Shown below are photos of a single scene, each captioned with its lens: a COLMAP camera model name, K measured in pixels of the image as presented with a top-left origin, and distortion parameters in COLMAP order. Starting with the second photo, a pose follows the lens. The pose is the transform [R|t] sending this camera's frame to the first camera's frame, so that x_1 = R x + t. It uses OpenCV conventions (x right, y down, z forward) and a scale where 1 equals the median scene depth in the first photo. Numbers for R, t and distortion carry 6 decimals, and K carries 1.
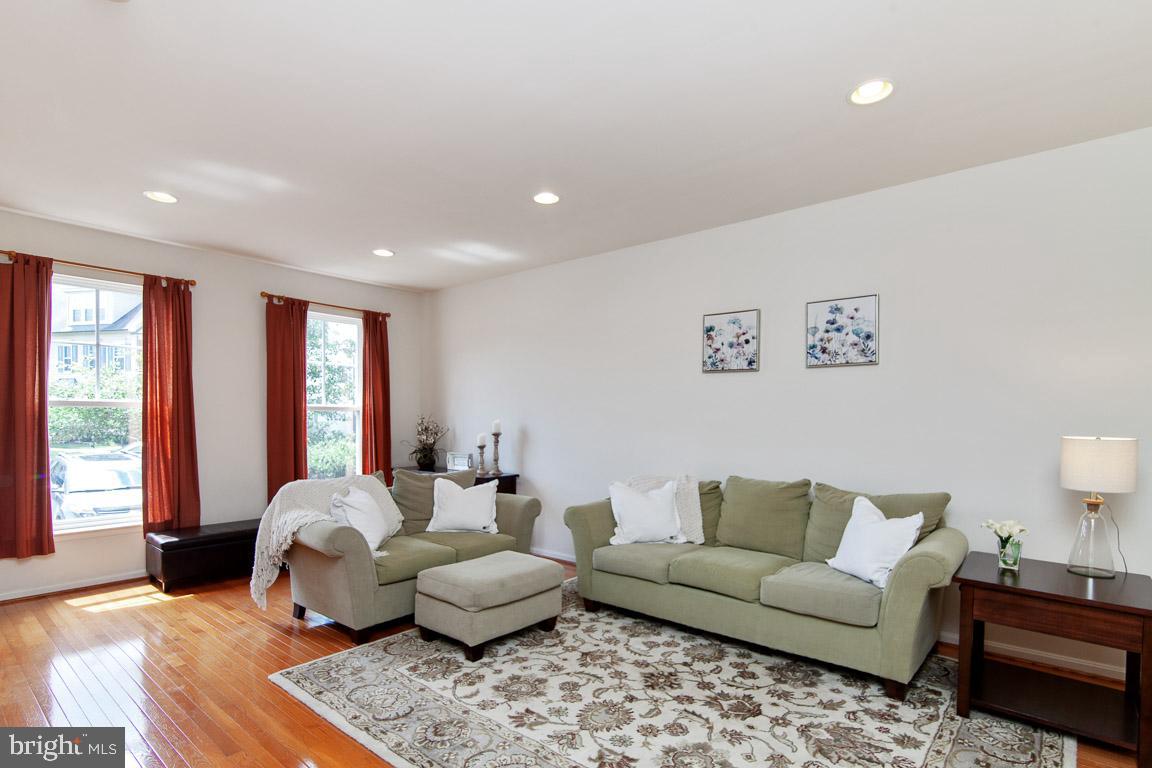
lens RADIAL K [[578.4, 0, 577.2], [0, 578.4, 415.5], [0, 0, 1]] dist [0.001201, 0.000180]
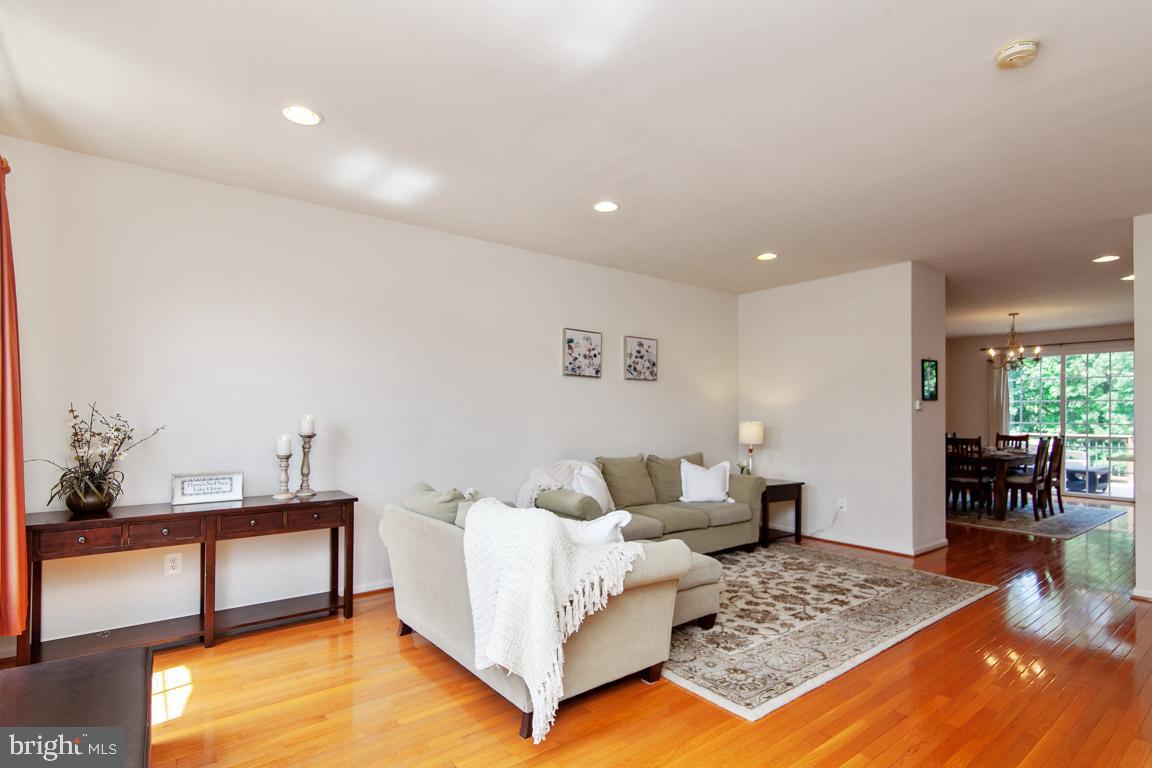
lens RADIAL K [[575.5, 0, 578.7], [0, 575.5, 396.7], [0, 0, 1]] dist [0.000693, -0.000028]
pose [[0.200738, 0.034885, 0.979024, -1.107045], [-0.002555, 0.999381, -0.035086, 0.014466], [-0.979642, 0.004542, 0.200702, 0.847637]]
